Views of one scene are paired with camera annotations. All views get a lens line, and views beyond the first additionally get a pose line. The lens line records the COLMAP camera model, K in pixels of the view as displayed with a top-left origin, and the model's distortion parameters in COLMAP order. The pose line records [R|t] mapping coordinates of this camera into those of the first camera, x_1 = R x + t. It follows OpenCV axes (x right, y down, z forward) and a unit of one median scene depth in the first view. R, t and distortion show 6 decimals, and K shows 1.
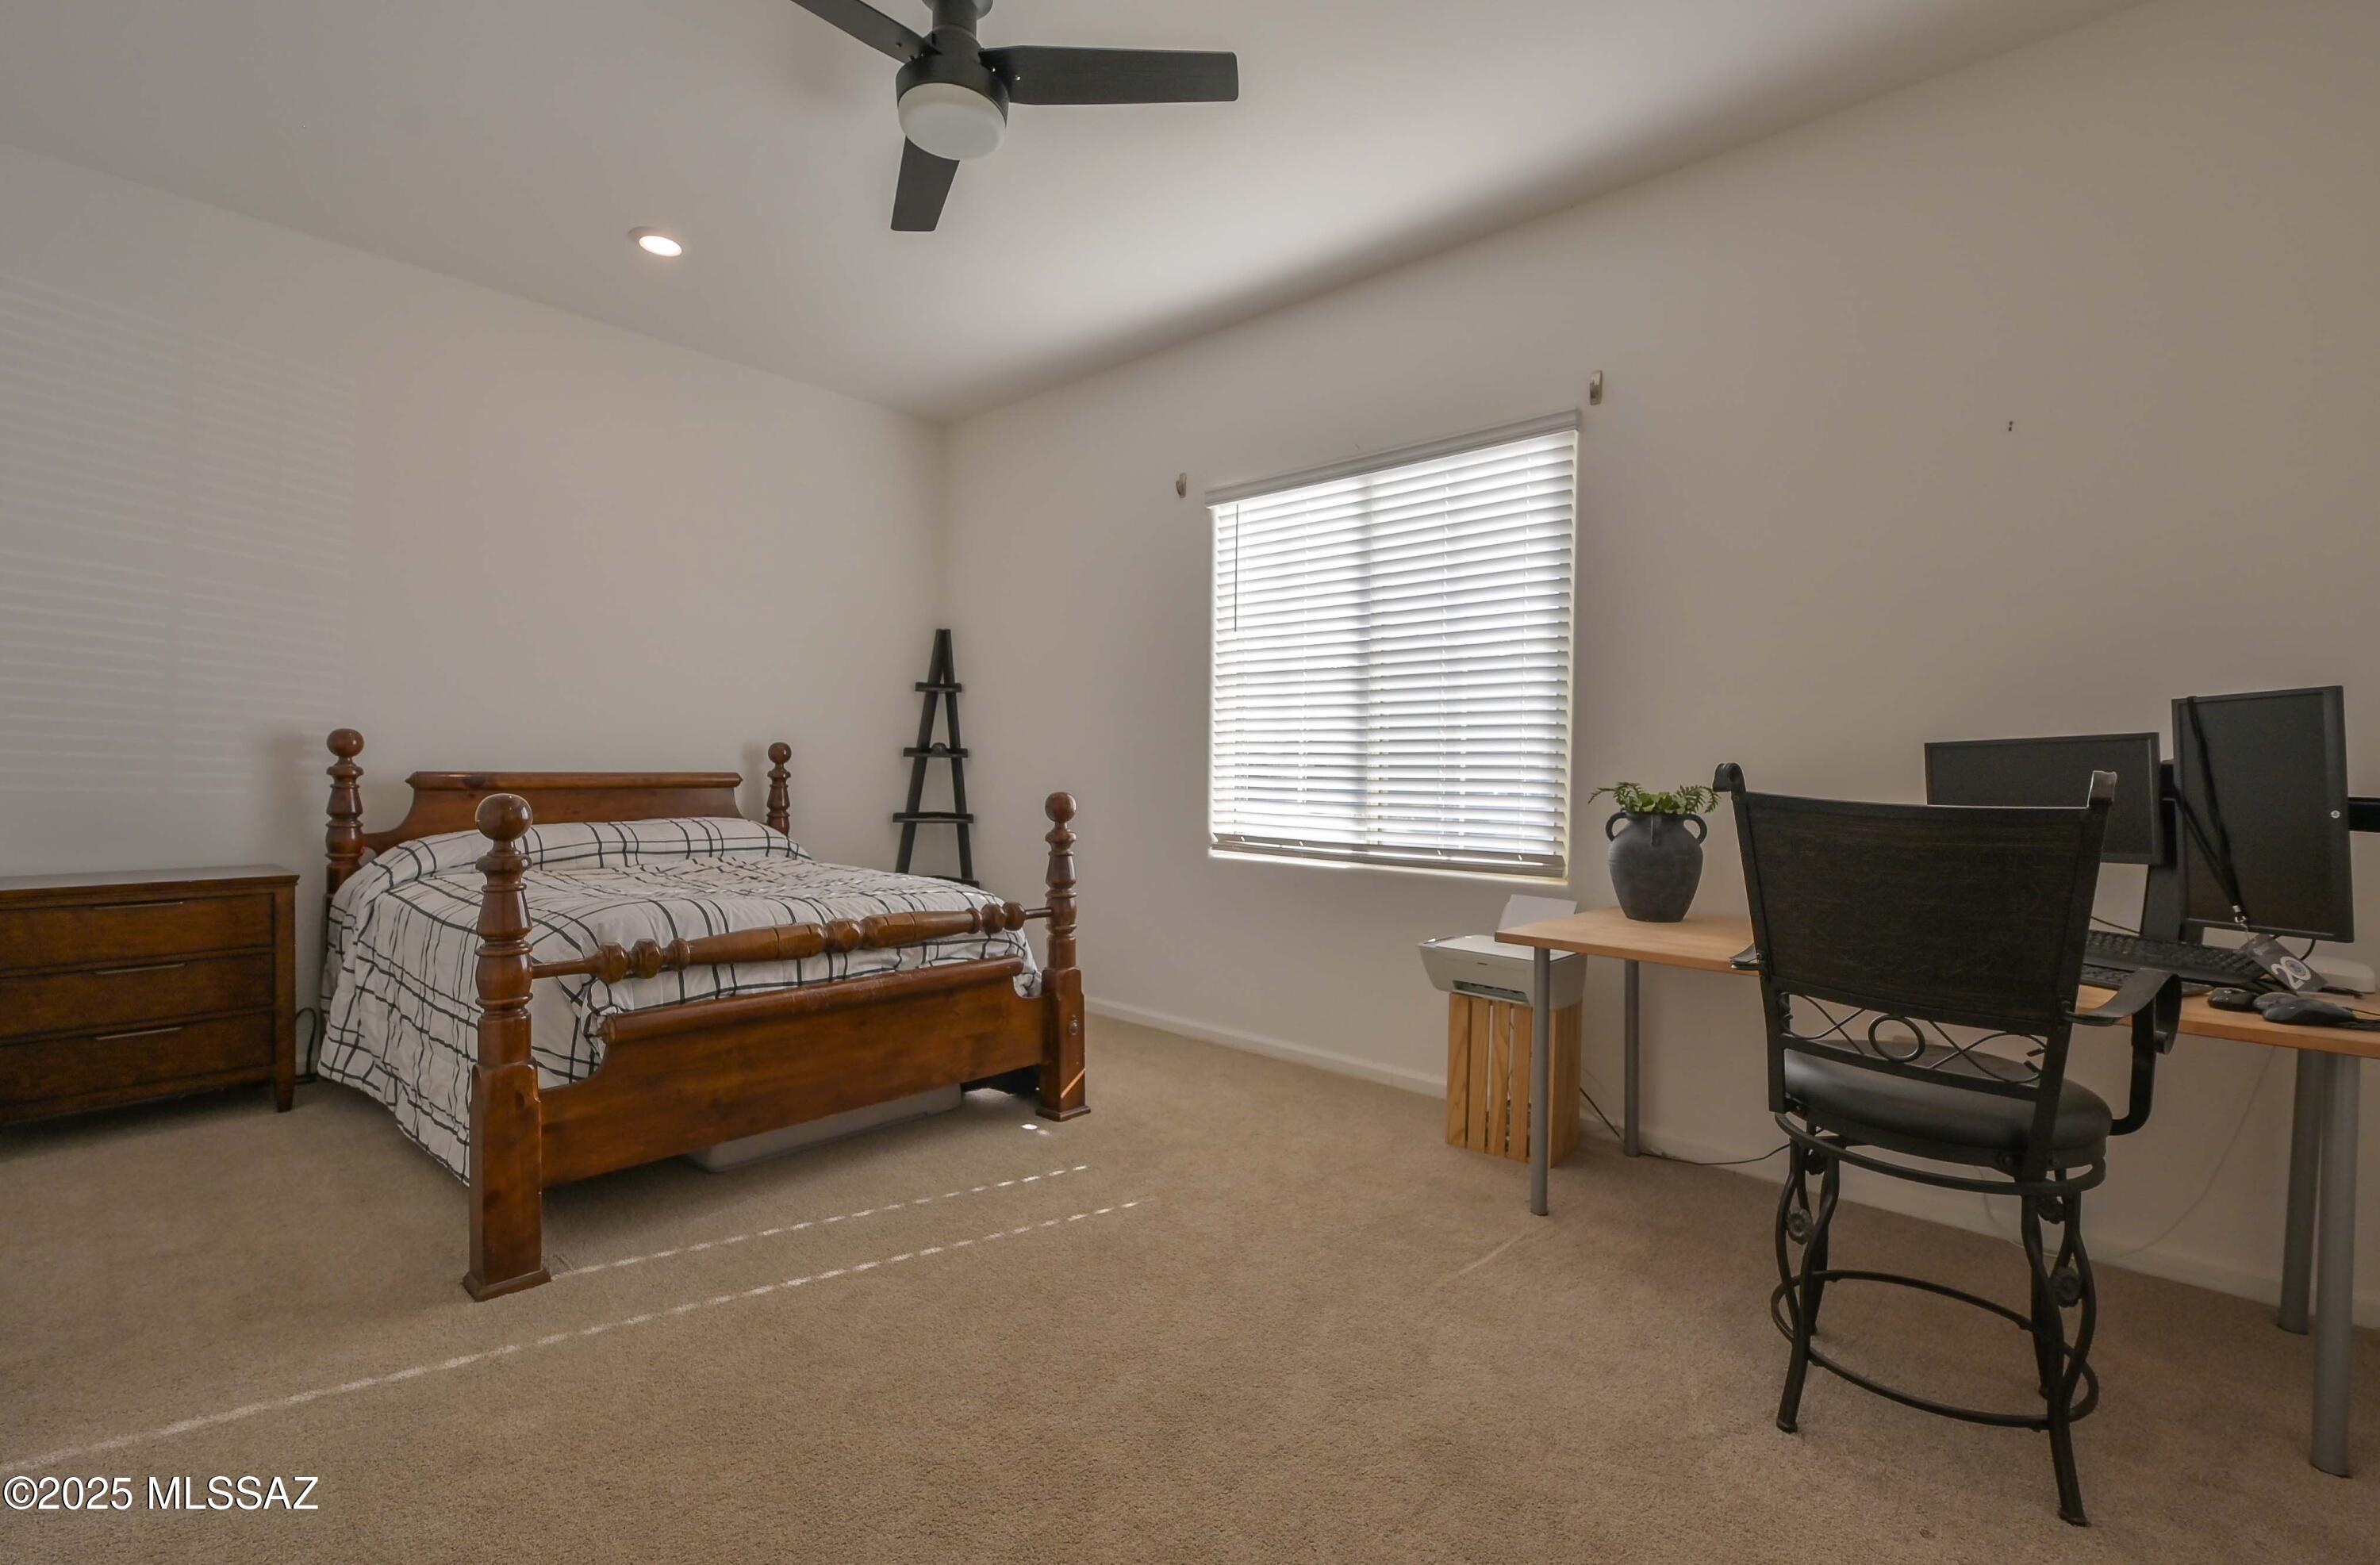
lens RADIAL K [[1046.9, 0, 1201.5], [0, 1046.9, 786.0], [0, 0, 1]] dist [-0.001049, -0.000061]
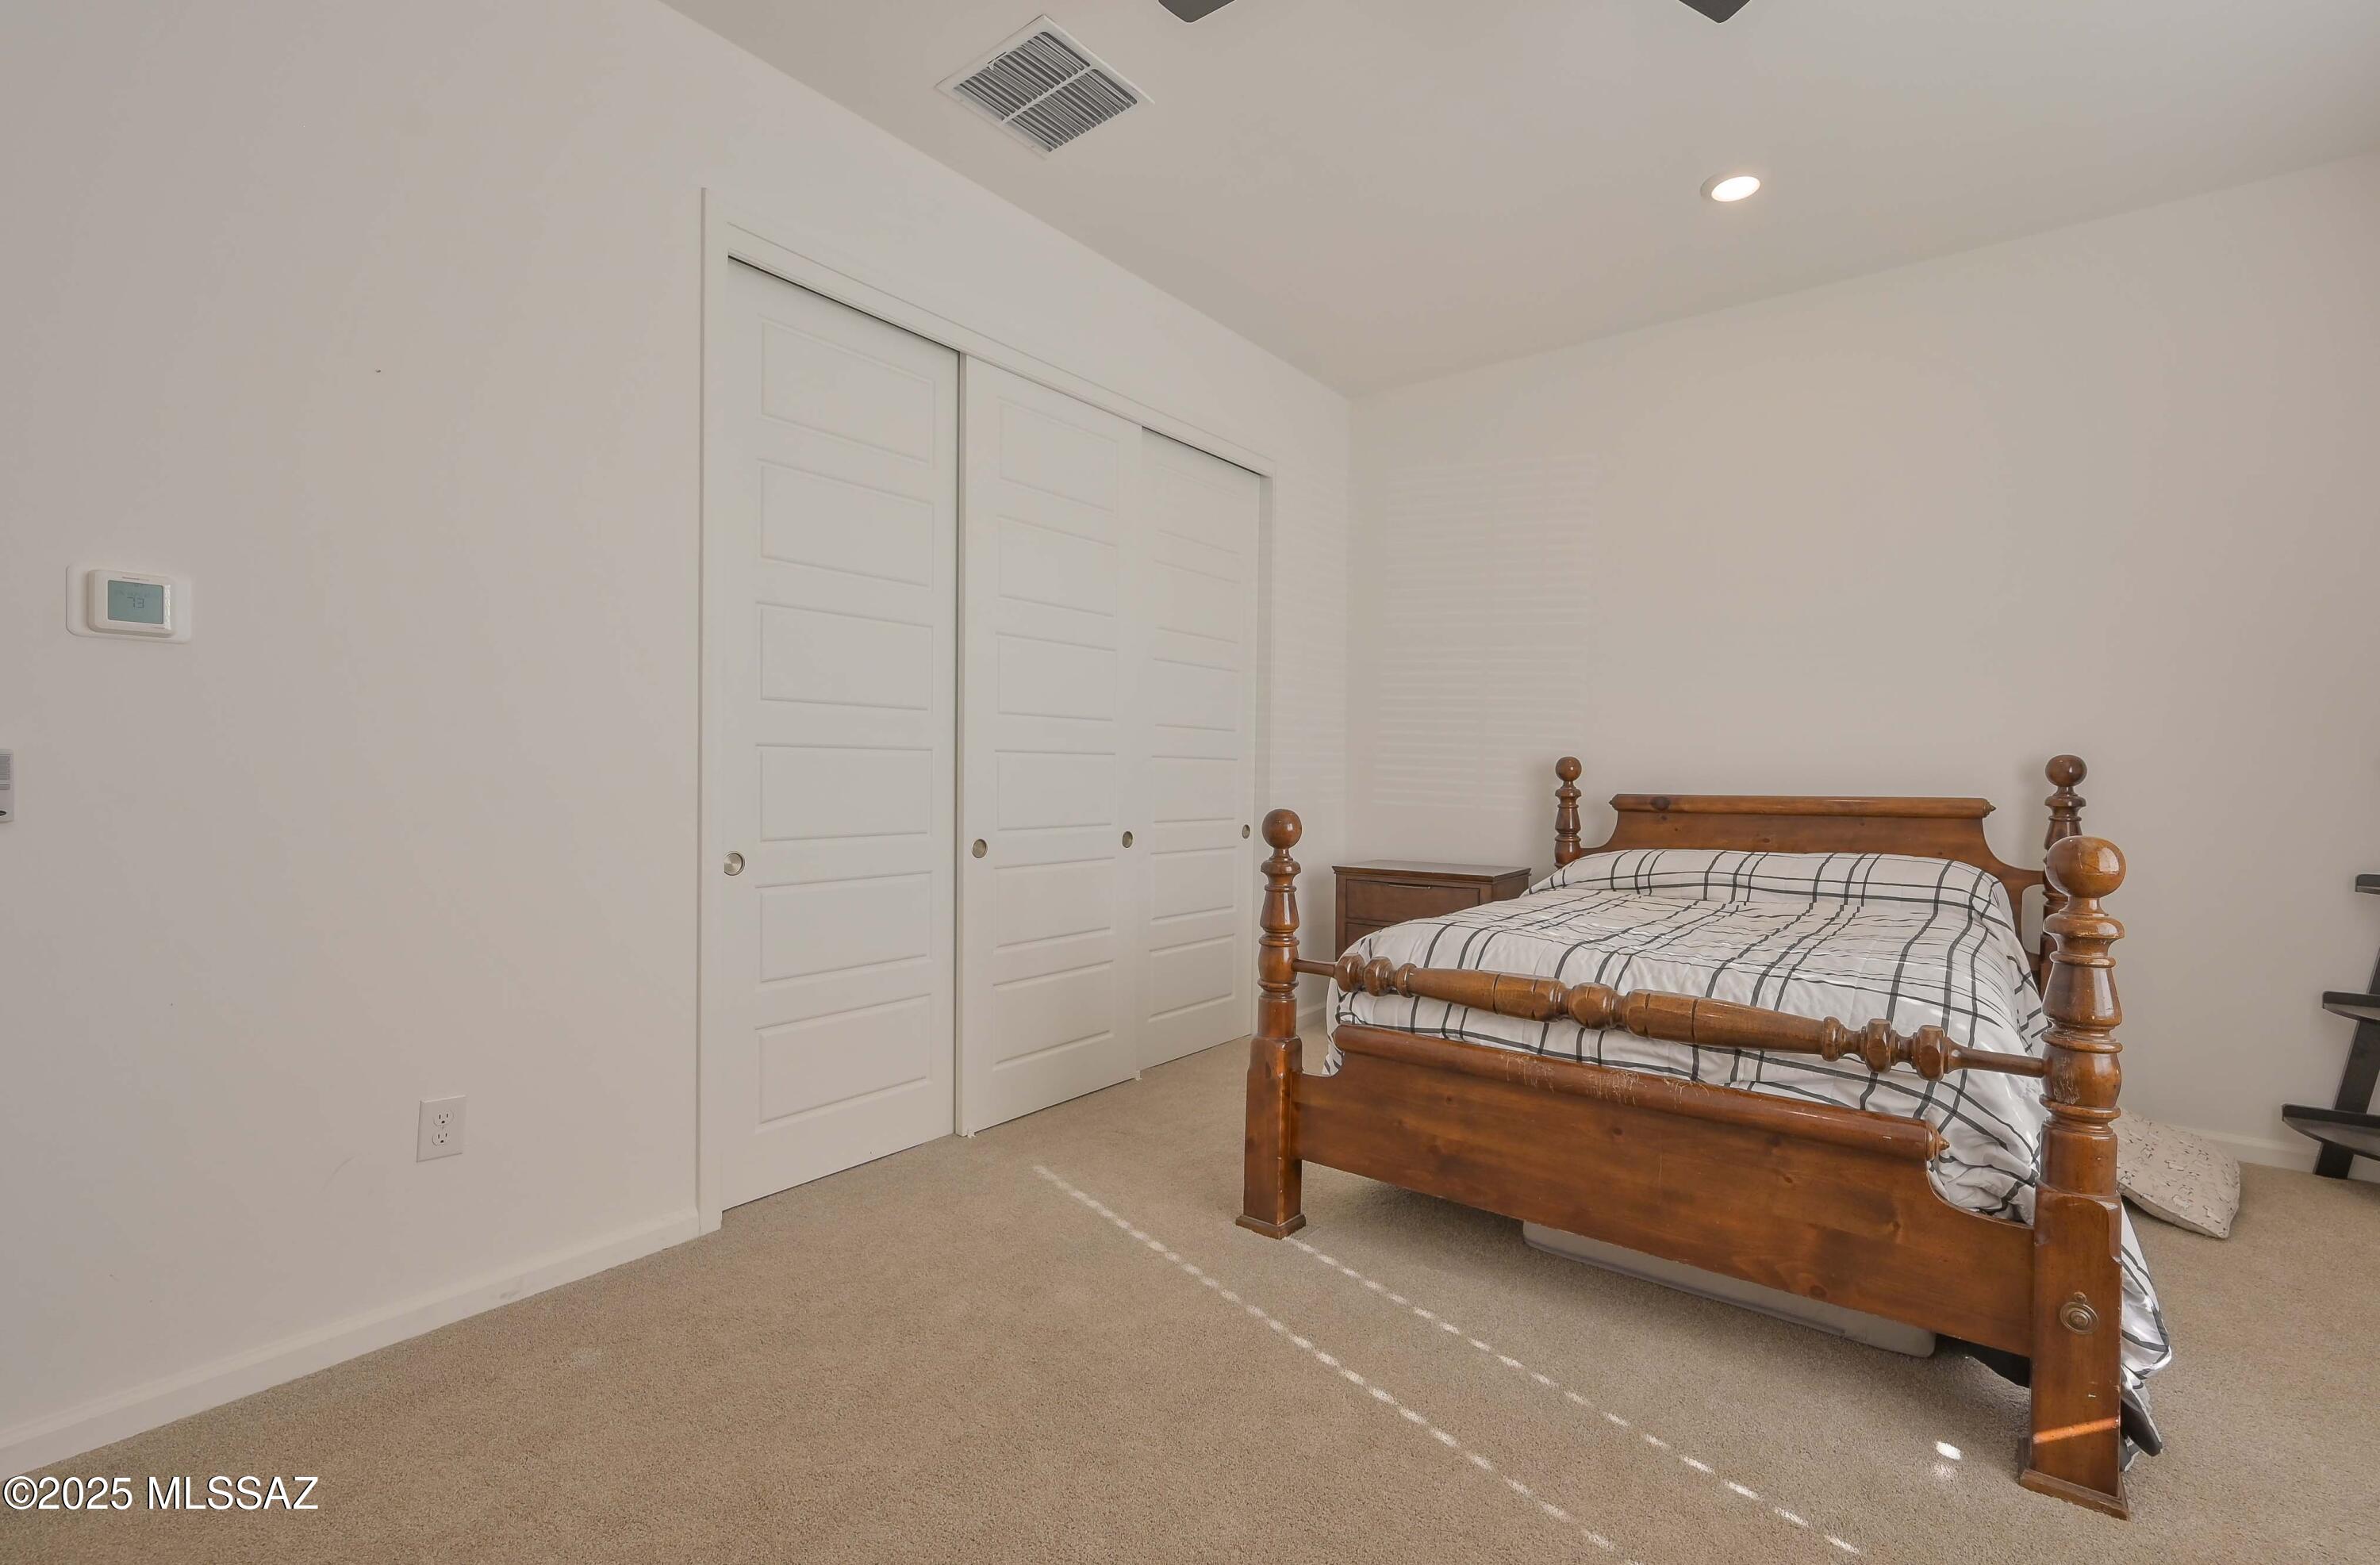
lens RADIAL K [[1046.9, 0, 1201.5], [0, 1046.9, 786.0], [0, 0, 1]] dist [-0.001049, -0.000061]
pose [[0.074970, -0.004179, -0.997177, 0.382395], [-0.024359, 0.999685, -0.006021, -0.006376], [0.996888, 0.024742, 0.074844, 0.620735]]
